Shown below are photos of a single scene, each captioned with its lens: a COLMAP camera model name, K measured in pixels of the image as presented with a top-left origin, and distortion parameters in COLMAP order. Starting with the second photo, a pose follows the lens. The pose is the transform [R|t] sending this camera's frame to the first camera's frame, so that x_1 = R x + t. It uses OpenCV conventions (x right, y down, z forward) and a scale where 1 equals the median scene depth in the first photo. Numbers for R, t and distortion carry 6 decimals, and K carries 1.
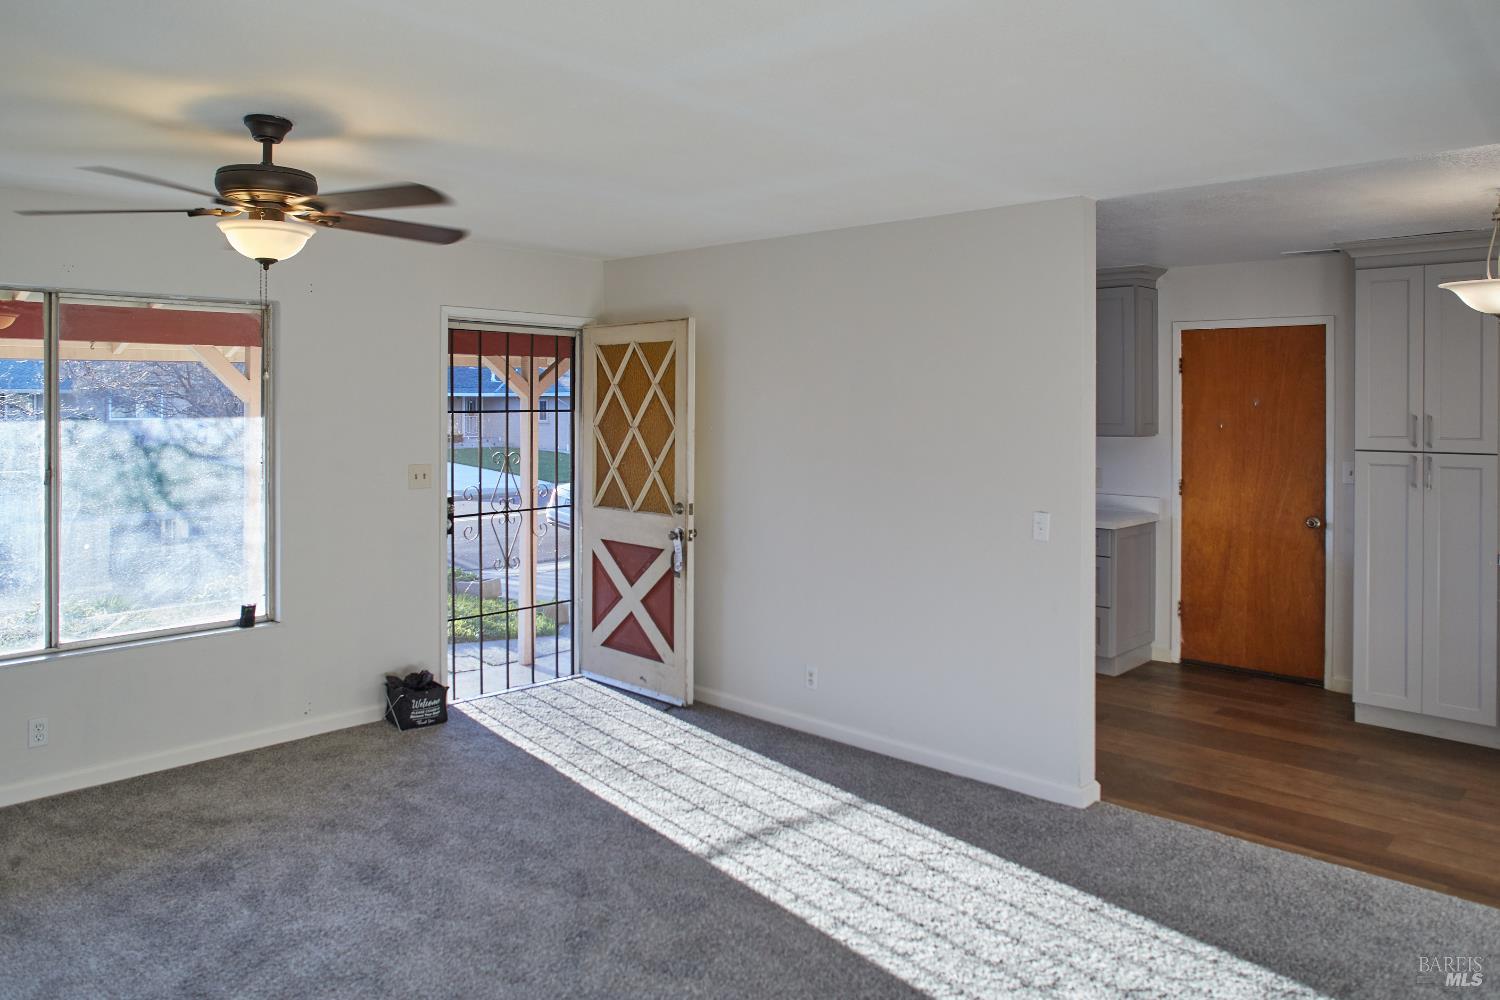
lens RADIAL K [[1050.5, 0, 750.0], [0, 1050.5, 500.0], [0, 0, 1]] dist [-0.025533, 0.000028]
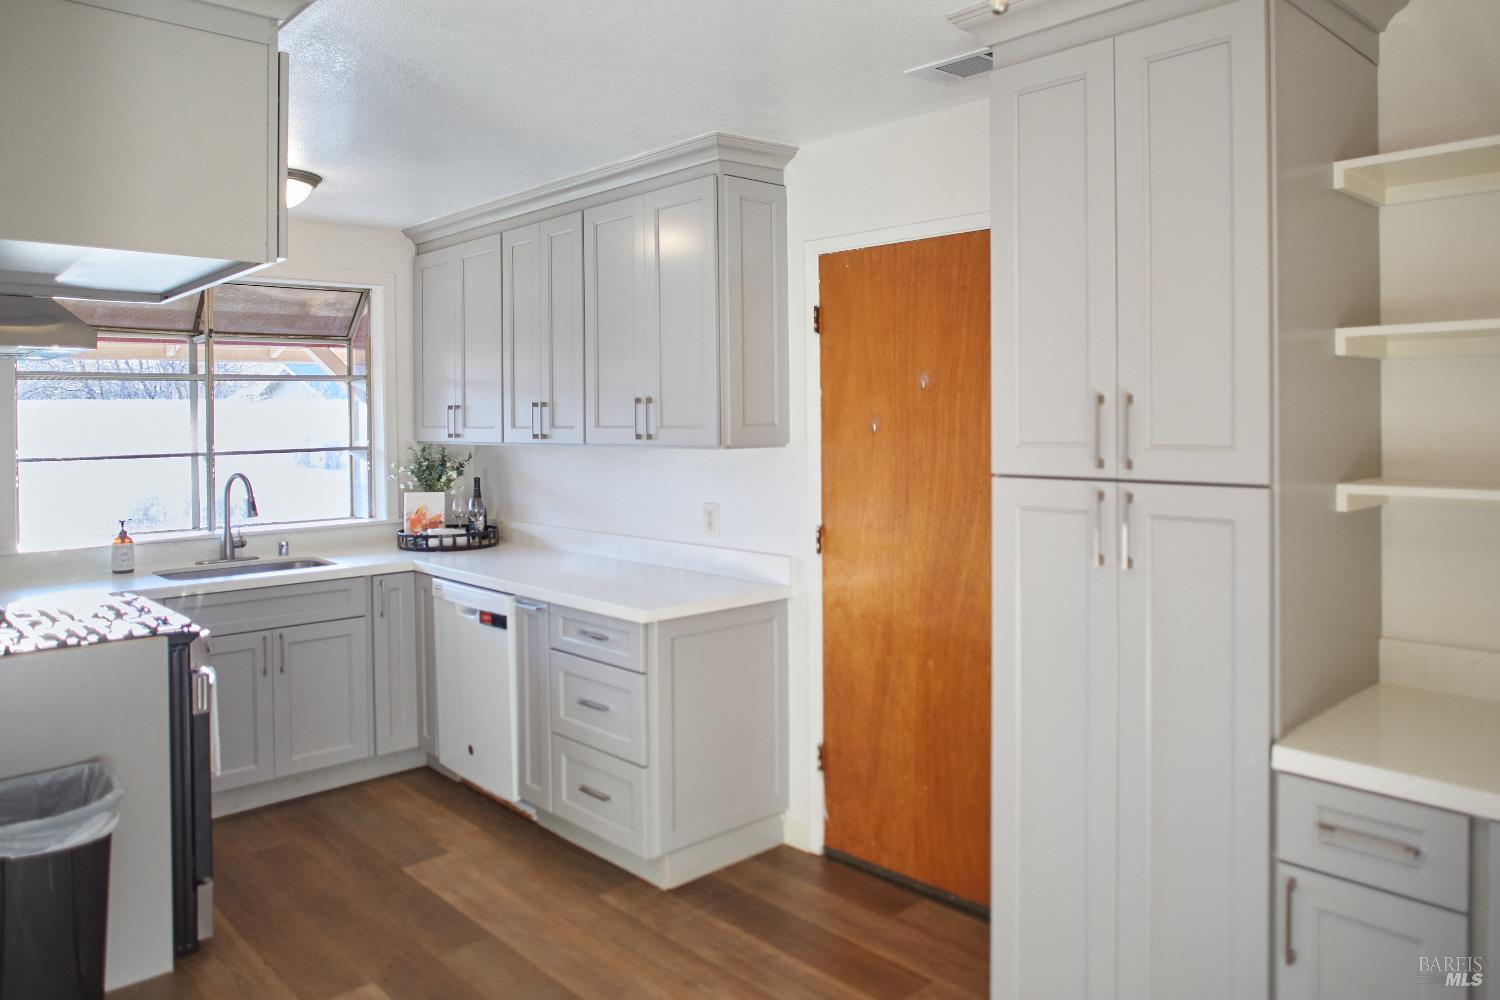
lens RADIAL K [[1050.5, 0, 750.0], [0, 1050.5, 500.0], [0, 0, 1]] dist [-0.025533, 0.000028]
pose [[0.996447, -0.005891, -0.084018, 0.430064], [0.005110, 0.999942, -0.009513, -0.027968], [0.084069, 0.009050, 0.996419, 0.451544]]
